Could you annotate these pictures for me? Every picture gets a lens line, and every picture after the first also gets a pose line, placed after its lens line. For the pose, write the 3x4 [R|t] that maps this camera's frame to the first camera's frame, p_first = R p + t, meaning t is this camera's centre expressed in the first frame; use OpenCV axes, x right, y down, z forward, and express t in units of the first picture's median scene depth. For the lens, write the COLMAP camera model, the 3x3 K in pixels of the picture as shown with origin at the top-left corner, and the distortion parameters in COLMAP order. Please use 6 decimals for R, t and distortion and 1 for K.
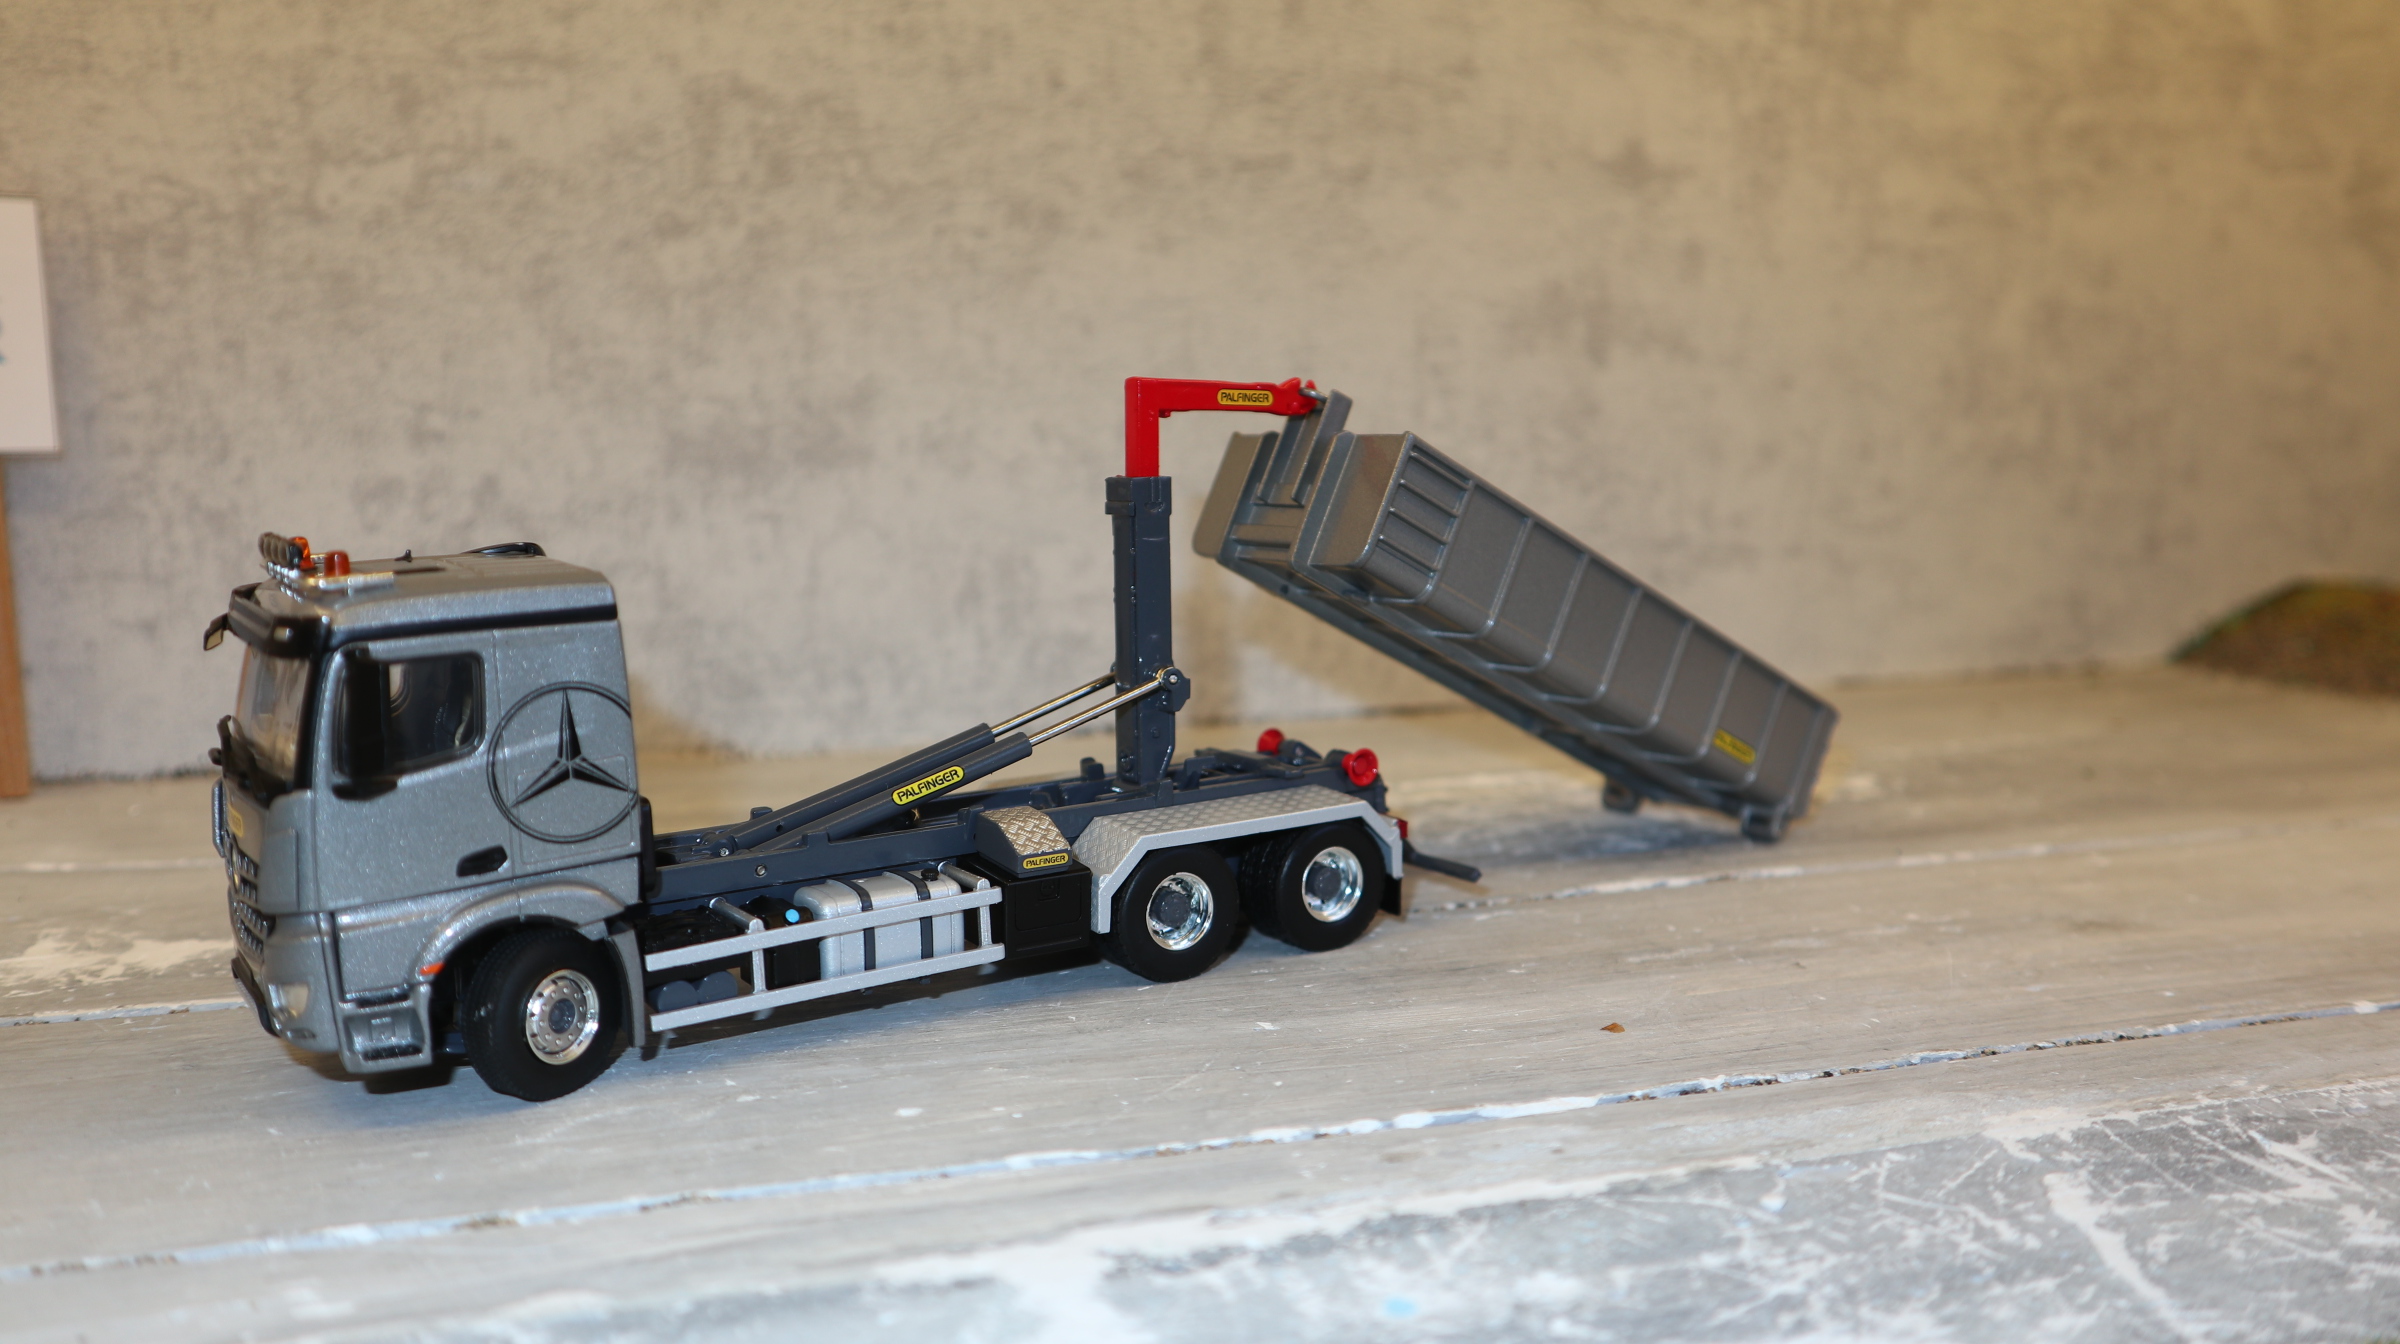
lens RADIAL K [[2066.5, 0, 1200.0], [0, 2066.5, 672.0], [0, 0, 1]] dist [-0.058636, 0.107786]
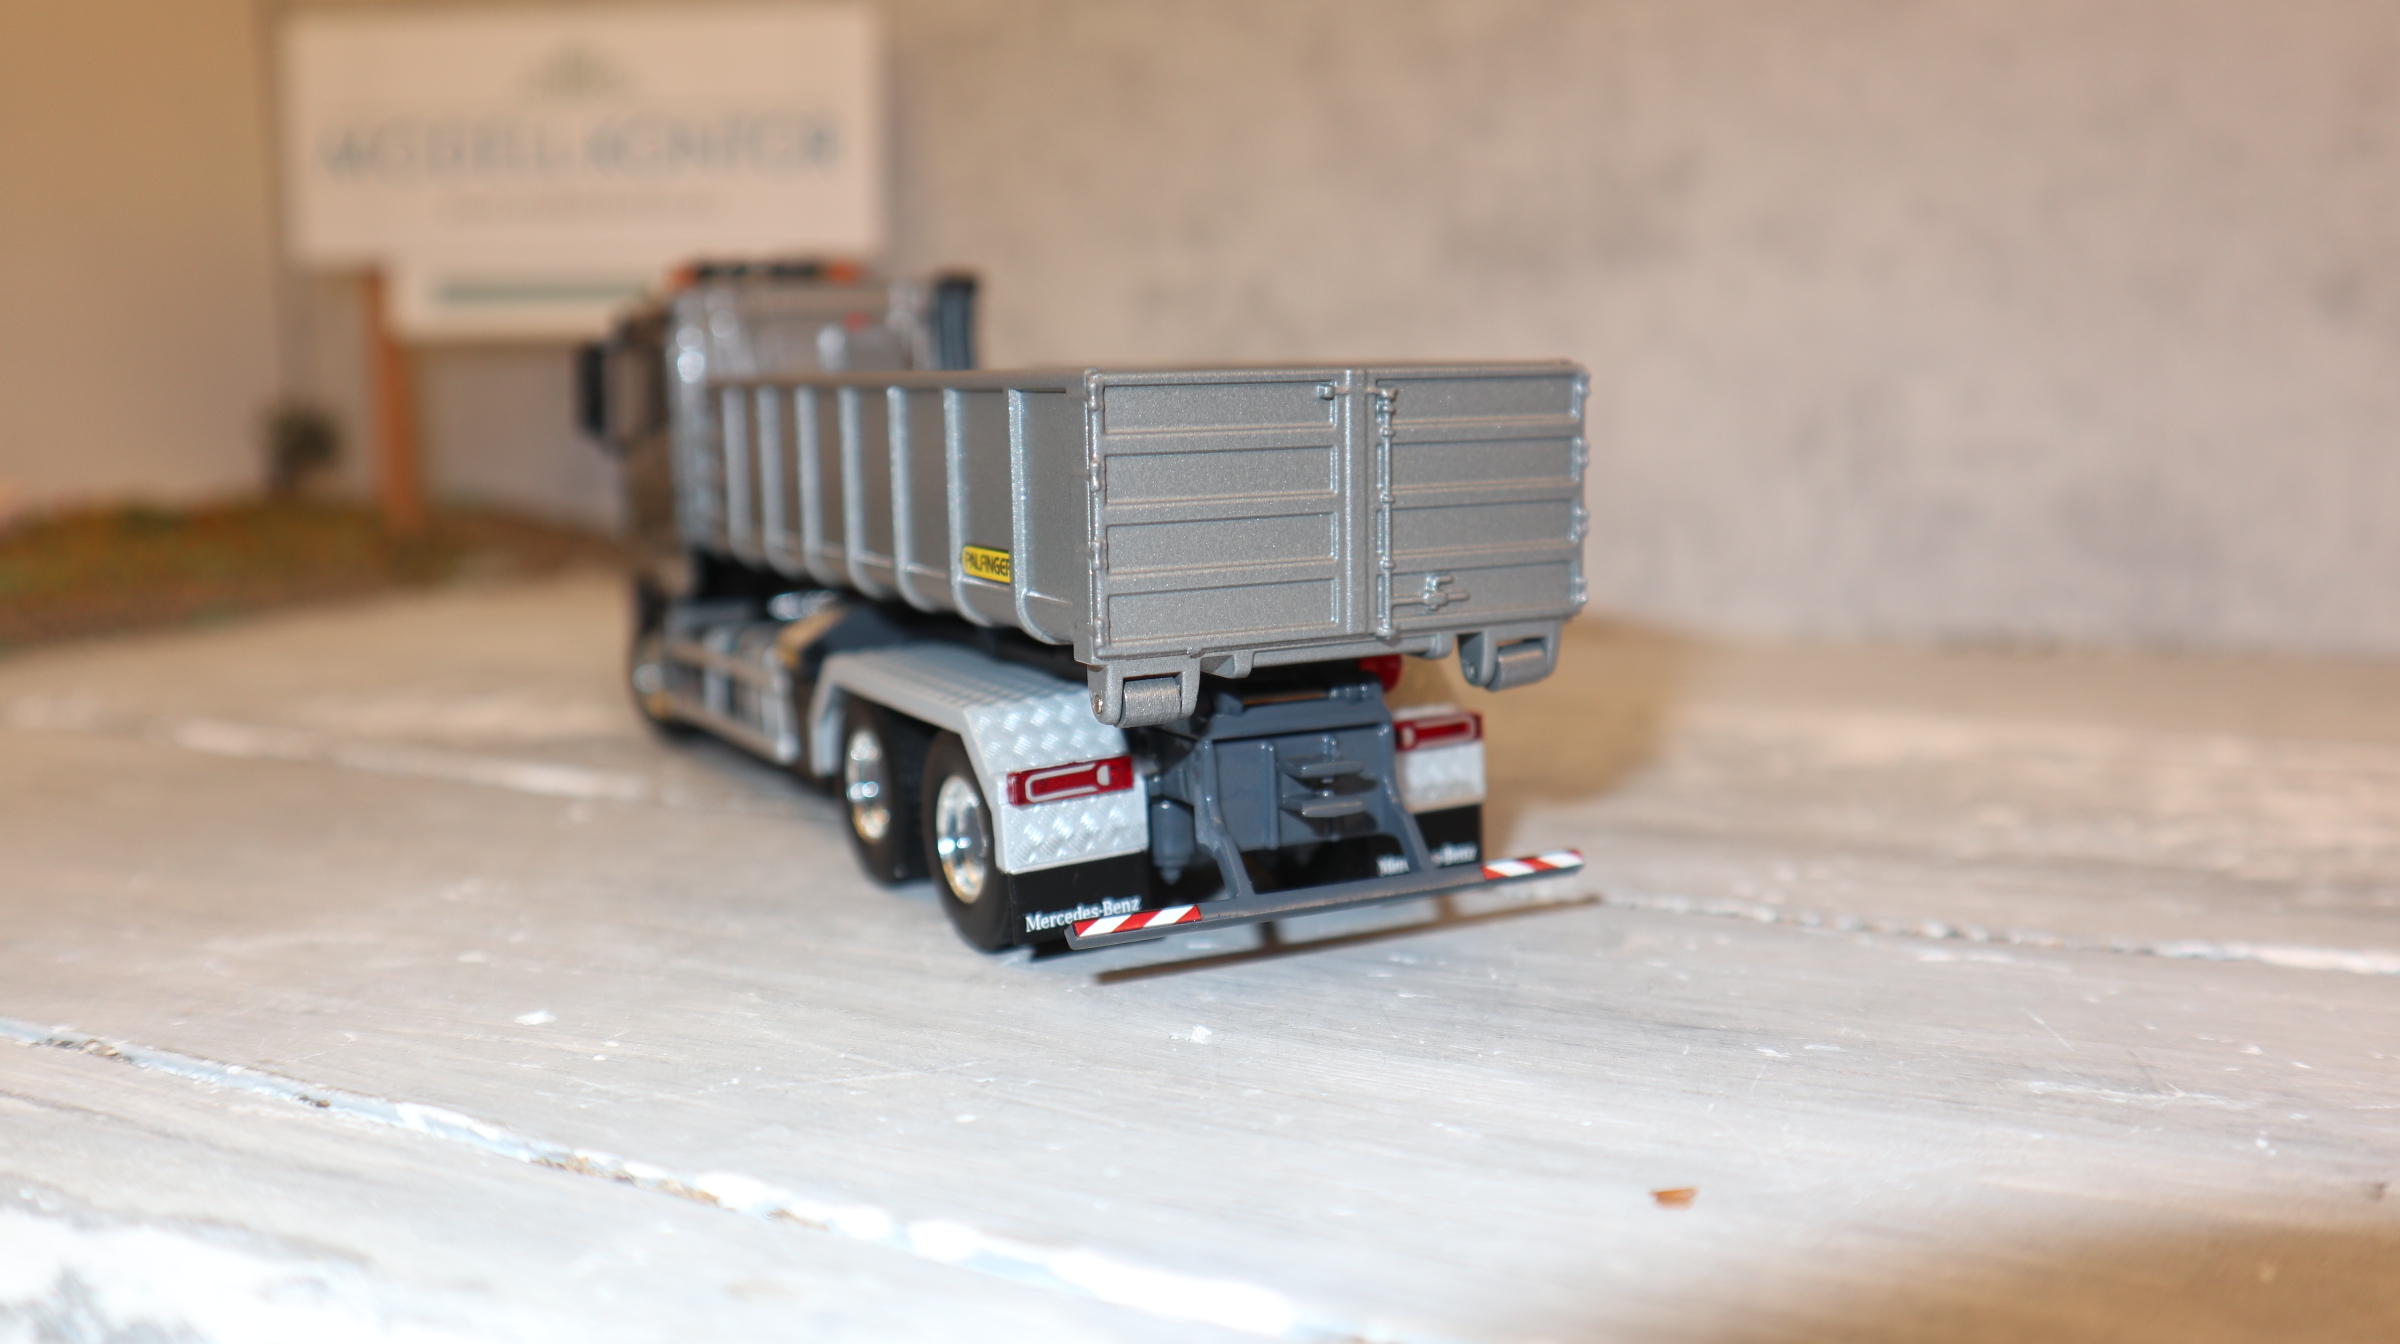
lens RADIAL K [[2077.6, 0, 1205.6], [0, 2077.6, 663.1], [0, 0, 1]] dist [-0.082273, 0.152404]
pose [[0.733289, 0.100669, -0.672423, 0.260318], [-0.083951, 0.994816, 0.057384, 0.020196], [0.674714, 0.014371, 0.737939, 0.351485]]
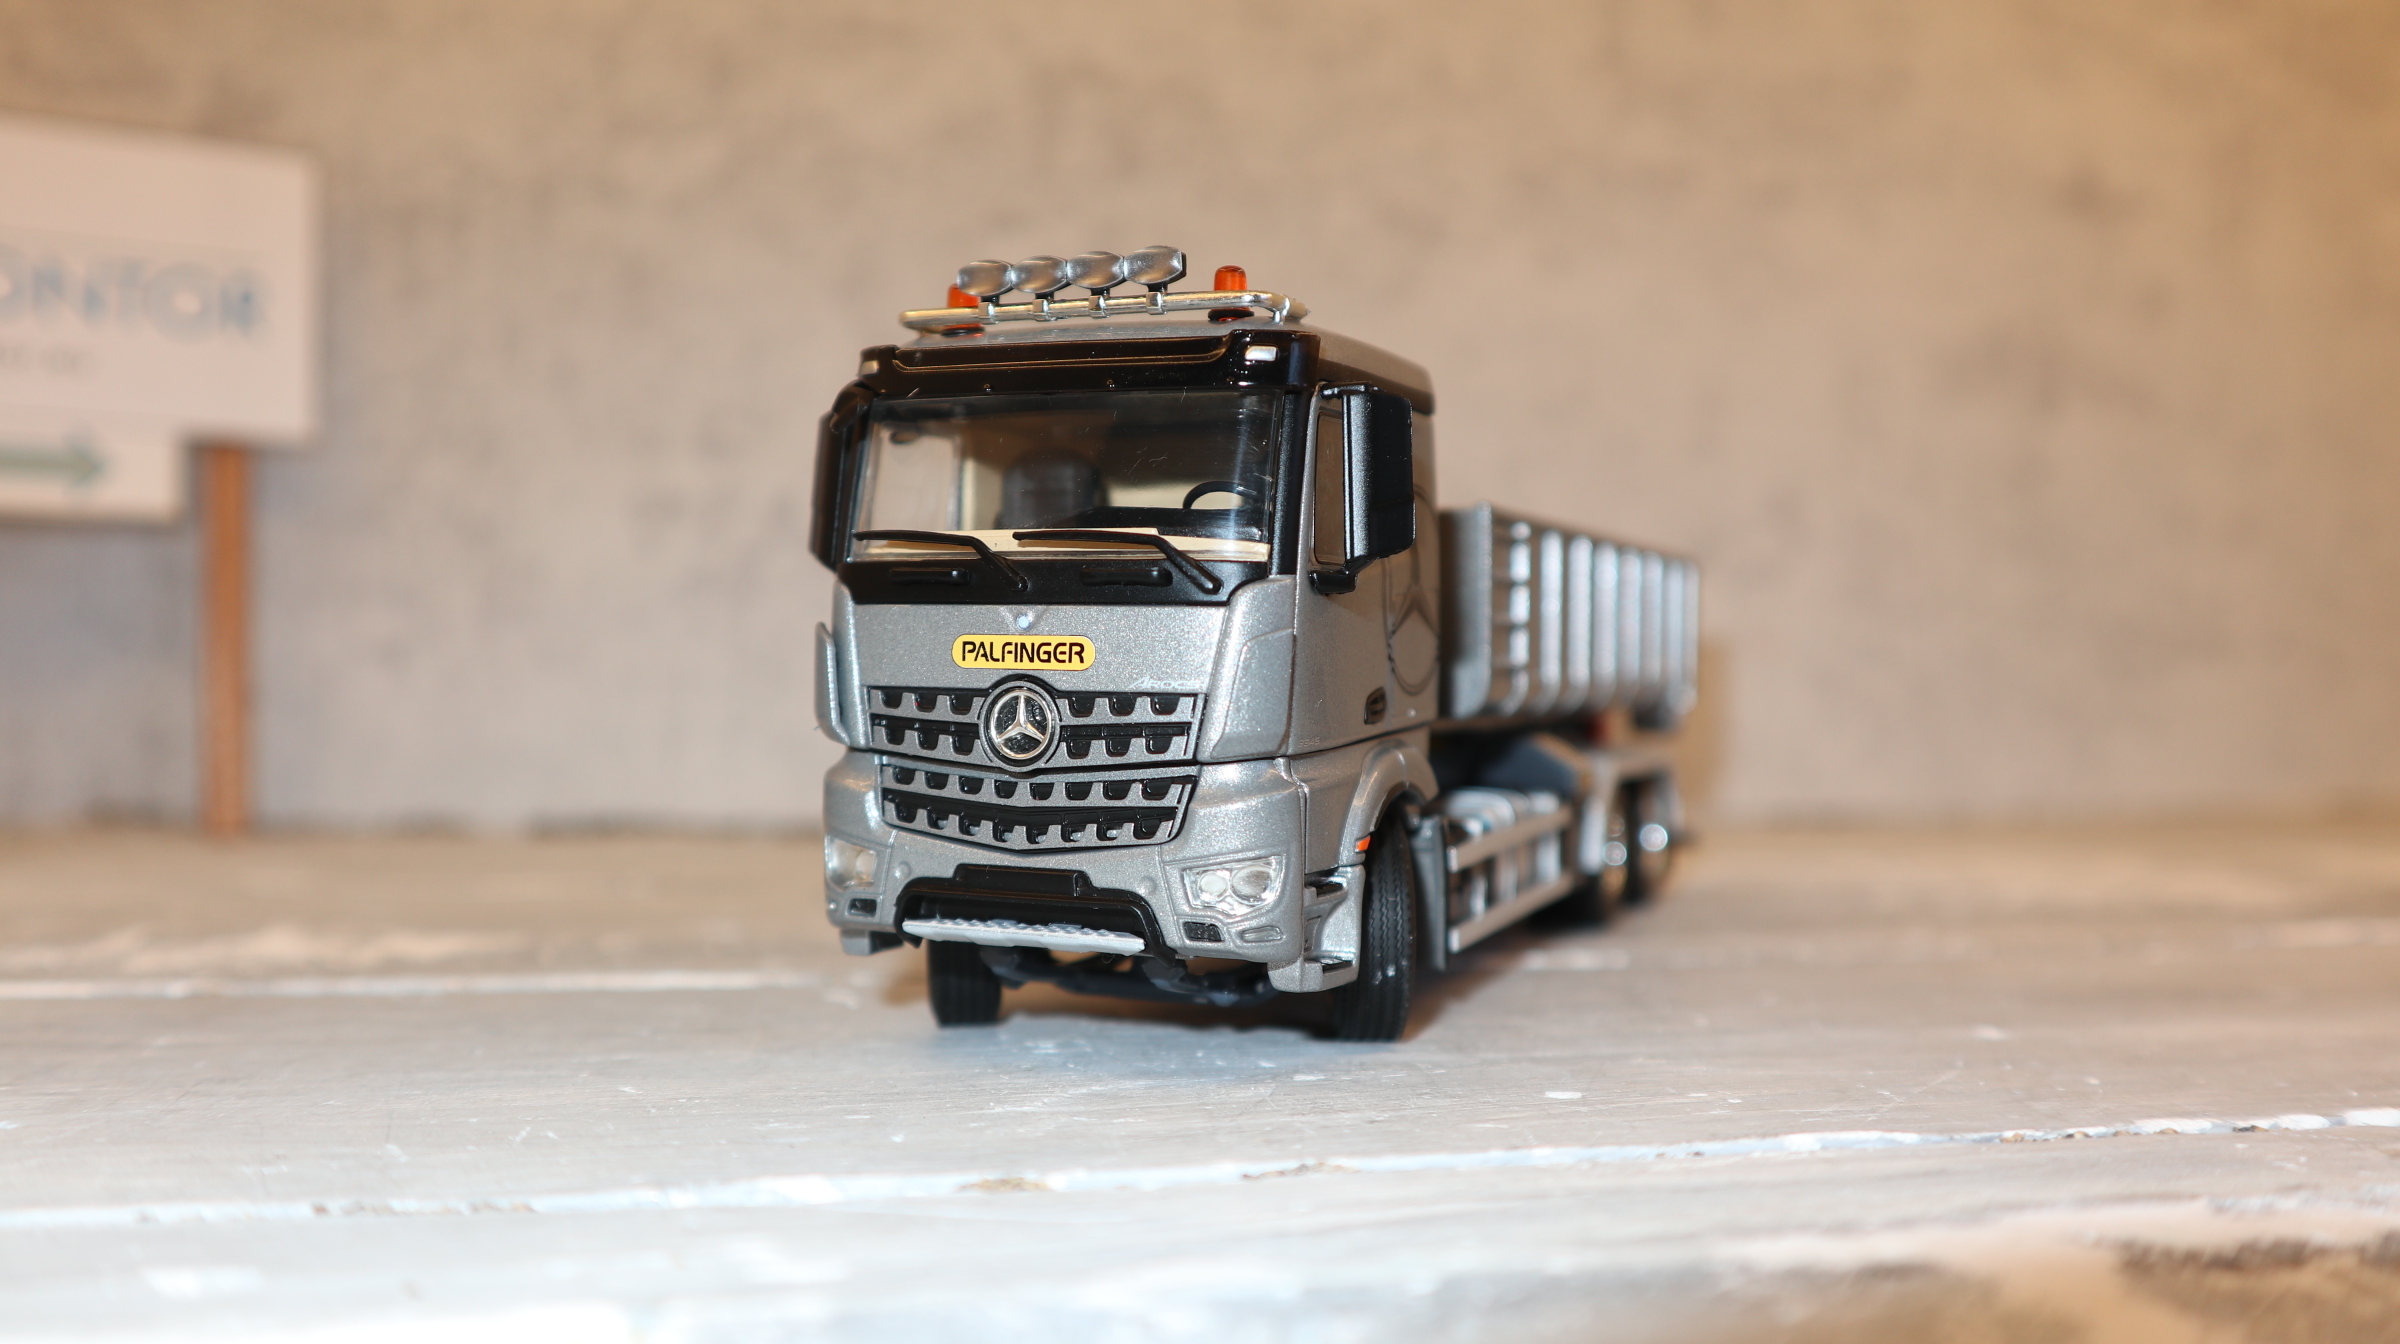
lens RADIAL K [[2066.5, 0, 1200.0], [0, 2066.5, 672.0], [0, 0, 1]] dist [-0.058636, 0.107786]
pose [[0.997722, 0.018753, -0.064801, -0.119704], [-0.027294, 0.990667, -0.133547, 0.093271], [0.061691, 0.135012, 0.988922, 0.172584]]
